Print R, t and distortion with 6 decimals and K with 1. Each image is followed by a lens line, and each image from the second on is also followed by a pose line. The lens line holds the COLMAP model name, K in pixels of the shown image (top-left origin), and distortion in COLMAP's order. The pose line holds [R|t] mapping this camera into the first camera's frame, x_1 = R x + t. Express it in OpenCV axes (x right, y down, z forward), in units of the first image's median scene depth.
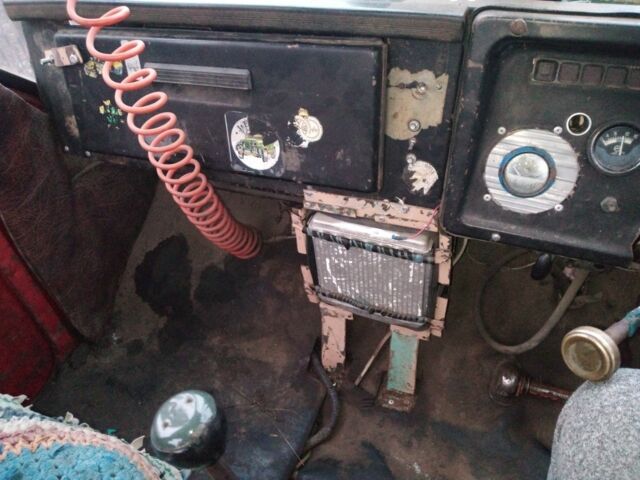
lens RADIAL K [[498.6, 0, 314.9], [0, 498.6, 239.0], [0, 0, 1]] dist [0.092362, -0.177741]
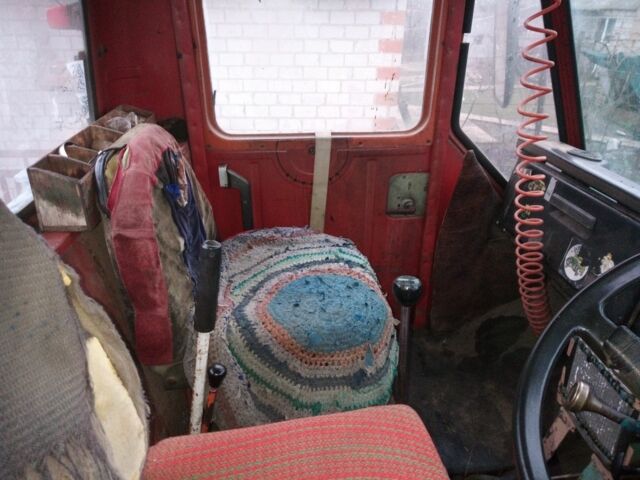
lens RADIAL K [[498.6, 0, 314.9], [0, 498.6, 239.0], [0, 0, 1]] dist [0.092362, -0.177741]
pose [[0.443198, 0.458190, -0.770479, 0.658230], [-0.643431, 0.761049, 0.082466, 0.135225], [0.624158, 0.459201, 0.632109, -0.468615]]
